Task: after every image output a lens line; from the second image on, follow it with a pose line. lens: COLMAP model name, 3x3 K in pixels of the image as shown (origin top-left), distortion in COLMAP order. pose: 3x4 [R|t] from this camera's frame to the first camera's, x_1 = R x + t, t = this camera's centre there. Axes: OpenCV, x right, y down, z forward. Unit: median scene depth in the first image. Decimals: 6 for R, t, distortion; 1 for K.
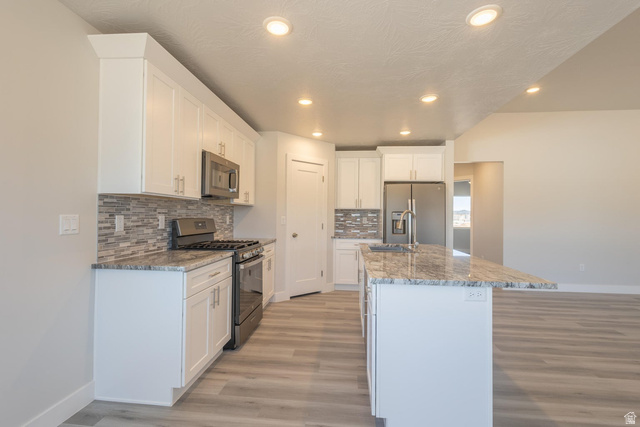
lens RADIAL K [[294.2, 0, 320.0], [0, 294.2, 213.5], [0, 0, 1]] dist [0.016703, -0.006519]
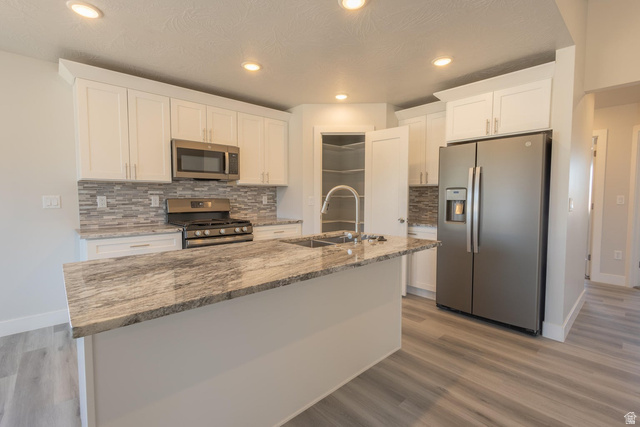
lens RADIAL K [[294.2, 0, 320.0], [0, 294.2, 213.5], [0, 0, 1]] dist [0.016703, -0.006519]
pose [[0.740543, 0.031146, -0.671287, 0.625032], [0.011653, 0.998180, 0.059168, 0.010646], [0.671908, -0.051639, 0.738832, 0.399243]]
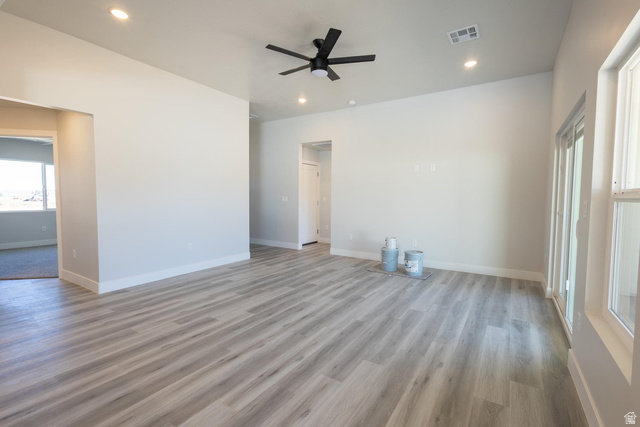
lens RADIAL K [[294.2, 0, 320.0], [0, 294.2, 213.5], [0, 0, 1]] dist [0.016703, -0.006519]
pose [[0.464720, -0.058860, 0.883499, 0.345996], [-0.005490, 0.997577, 0.069348, 0.010566], [-0.885441, -0.037078, 0.463271, 0.274090]]
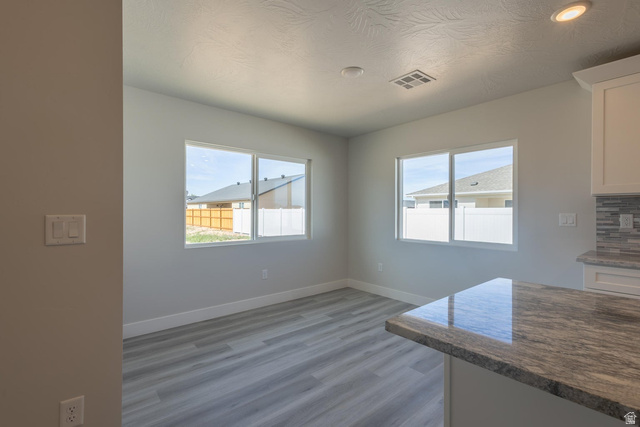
lens RADIAL K [[294.2, 0, 320.0], [0, 294.2, 213.5], [0, 0, 1]] dist [0.016703, -0.006519]
pose [[-0.698021, -0.009629, -0.716012, 0.576275], [-0.005983, 0.999953, -0.007615, 0.011555], [0.716052, -0.001032, -0.698046, 0.581496]]
